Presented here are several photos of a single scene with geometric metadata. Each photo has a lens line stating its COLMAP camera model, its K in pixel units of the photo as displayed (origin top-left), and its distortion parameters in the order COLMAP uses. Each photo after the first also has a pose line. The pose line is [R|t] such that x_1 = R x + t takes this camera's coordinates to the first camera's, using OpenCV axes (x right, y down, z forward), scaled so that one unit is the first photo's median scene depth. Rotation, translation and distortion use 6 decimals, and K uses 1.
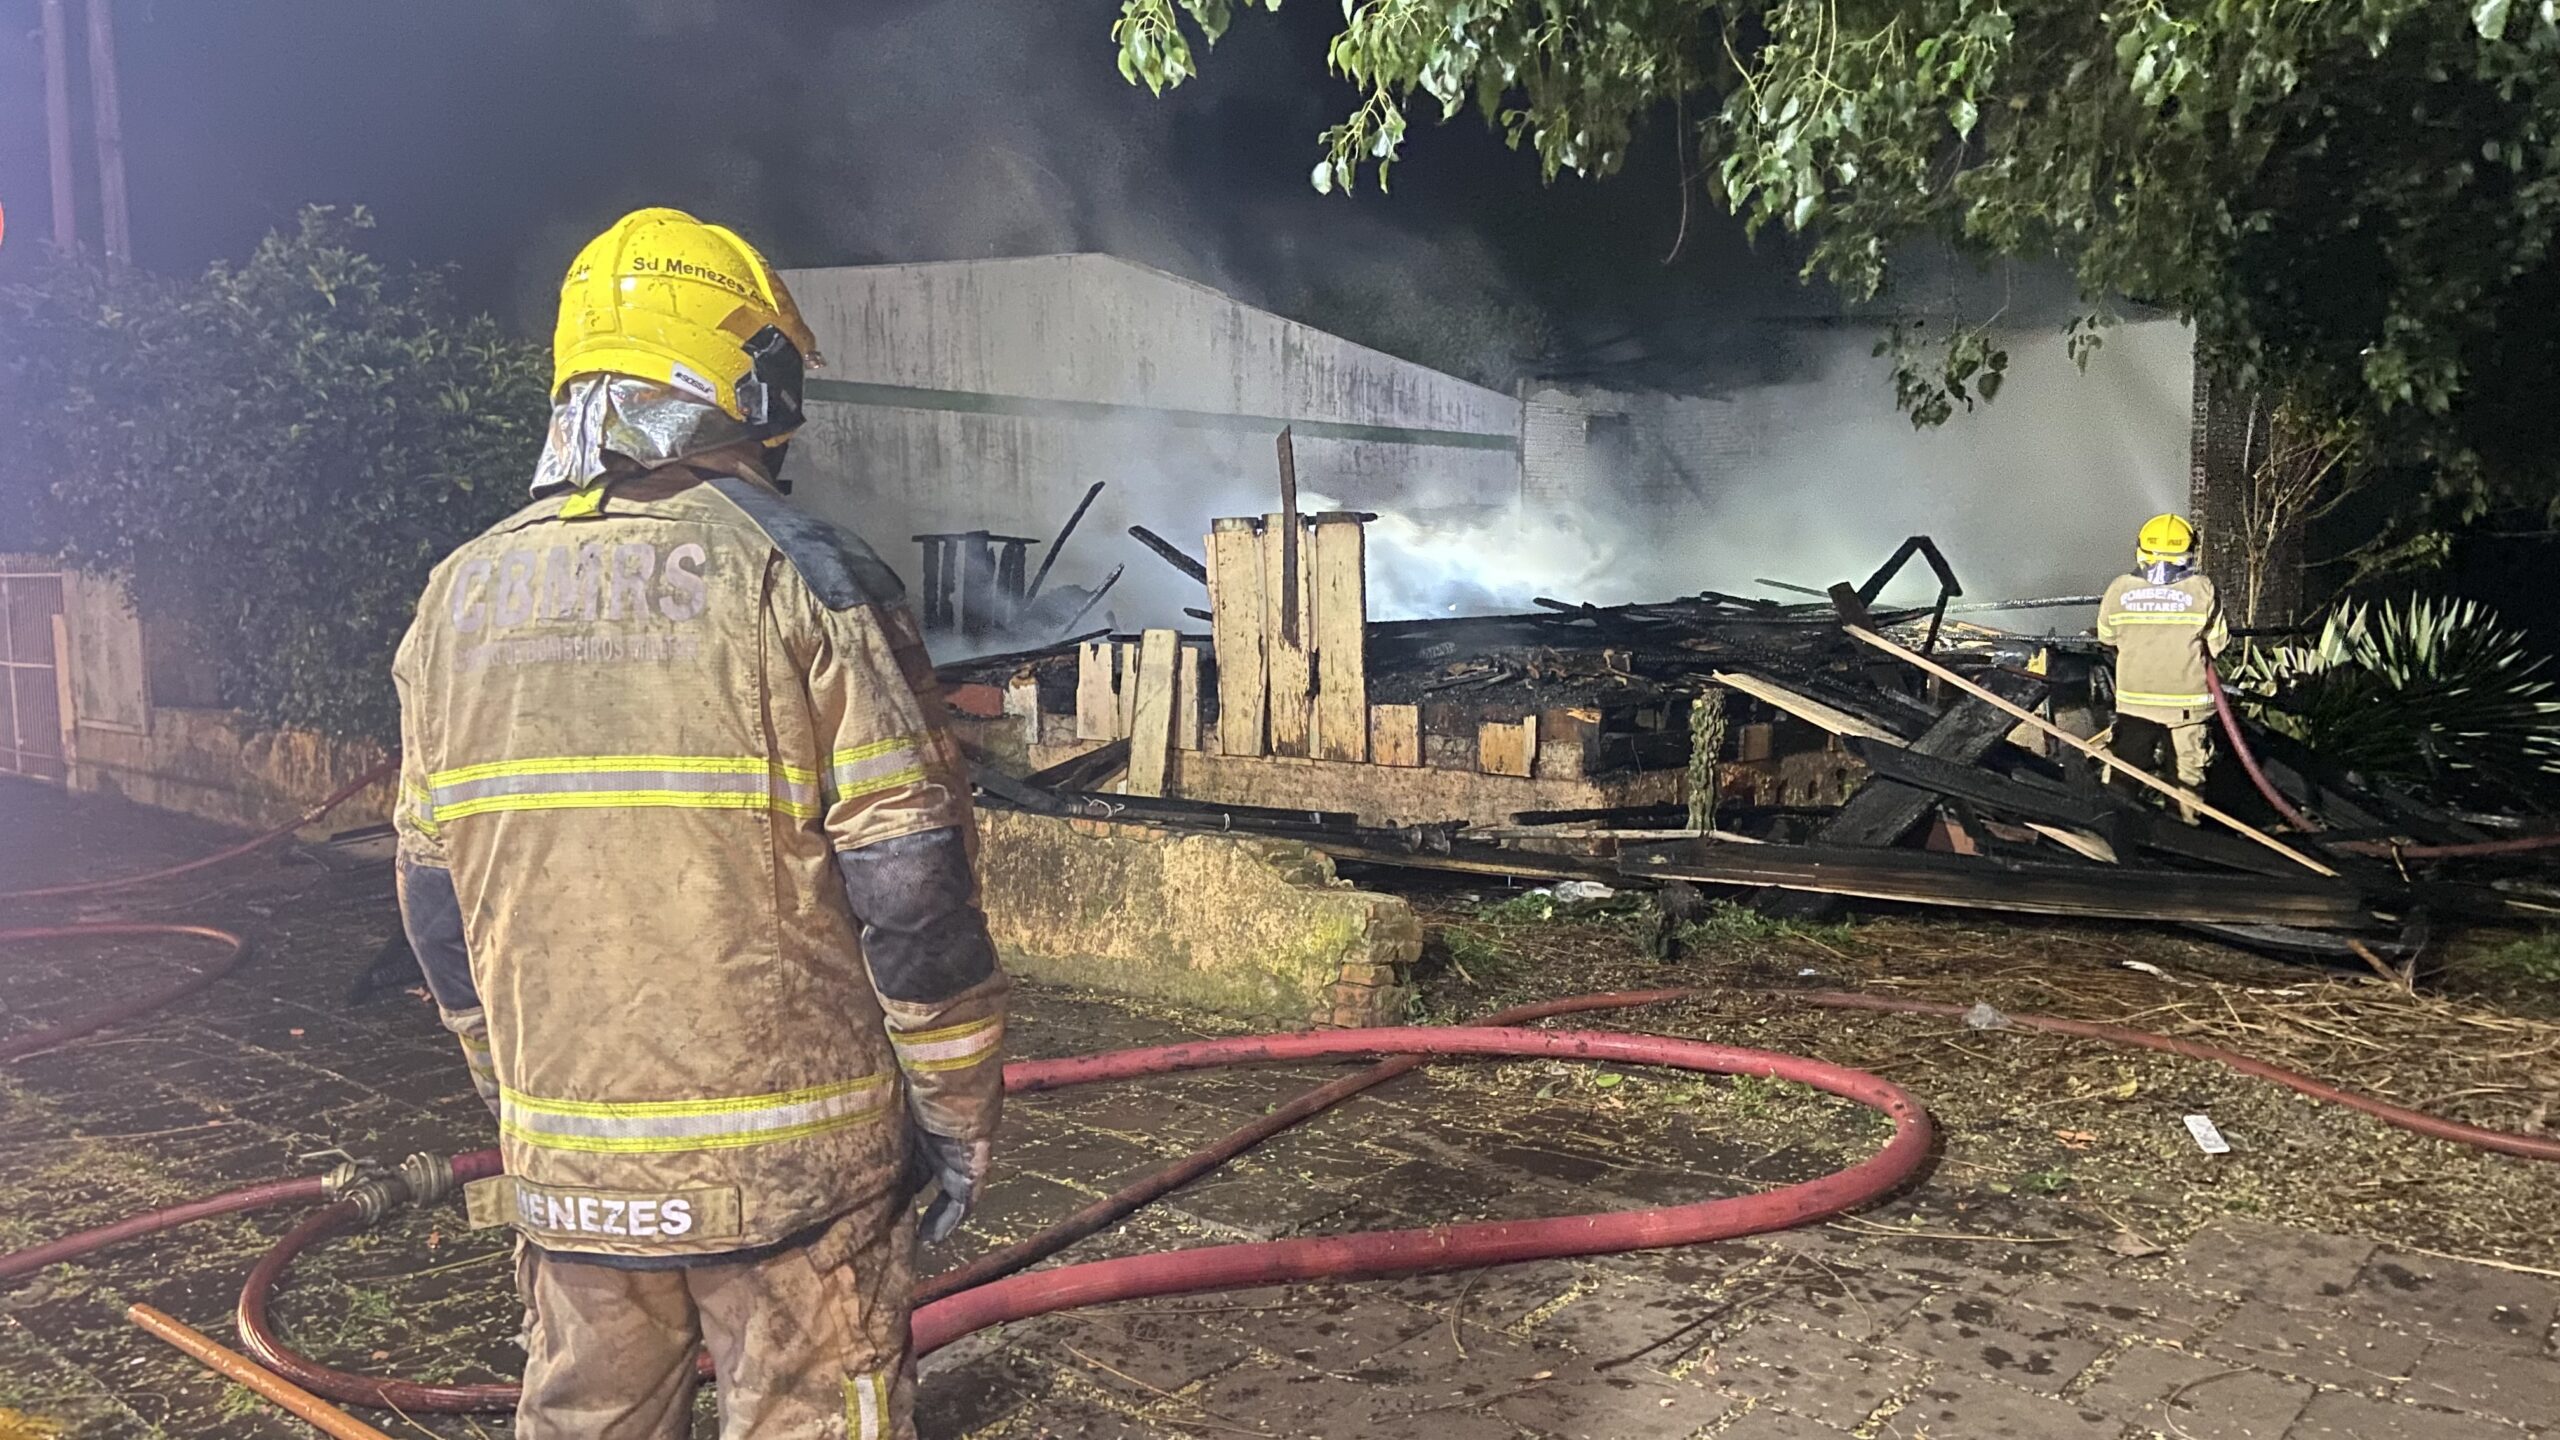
lens RADIAL K [[1932.7, 0, 1280.5], [0, 1932.7, 776.3], [0, 0, 1]] dist [0.051975, 0.000950]
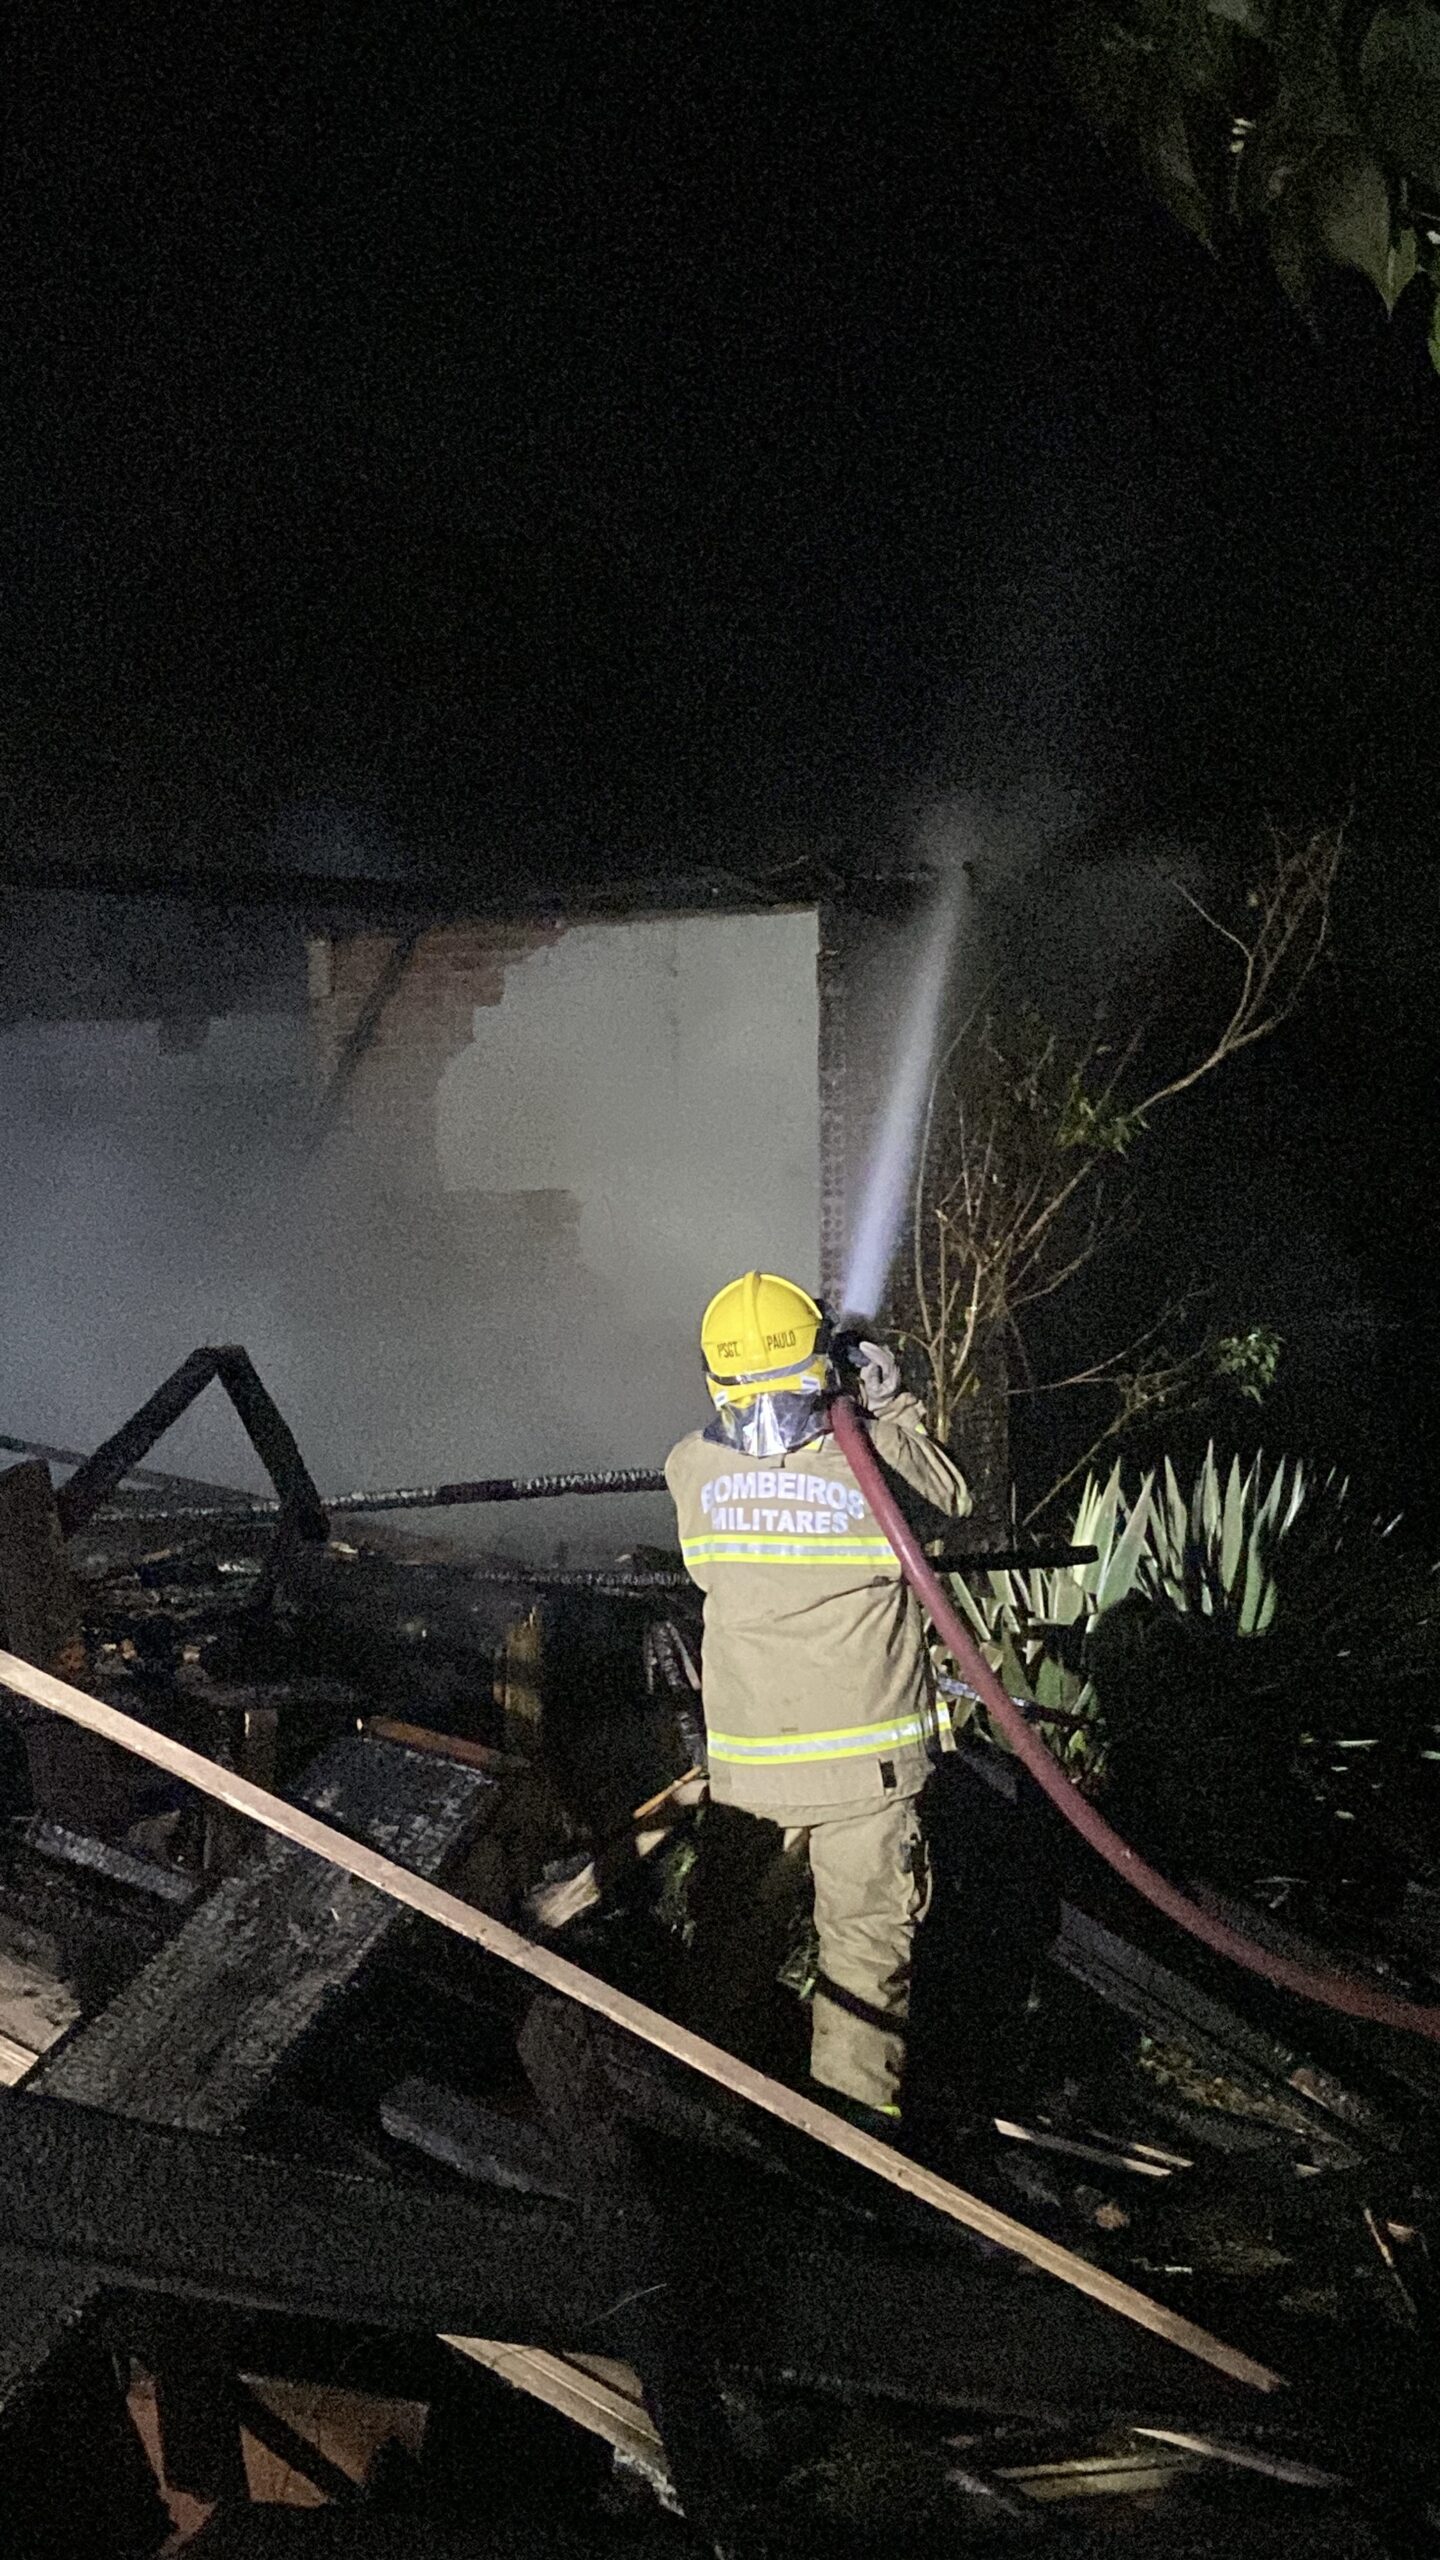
lens RADIAL K [[3161.6, 0, 720.0], [0, 3161.6, 1280.0], [0, 0, 1]] dist [0.000379, 0.000266]
pose [[0.919239, 0.002316, 0.393693, 0.211288], [0.049663, 0.991312, -0.121791, -0.066576], [-0.390554, 0.131507, 0.911138, 0.463914]]
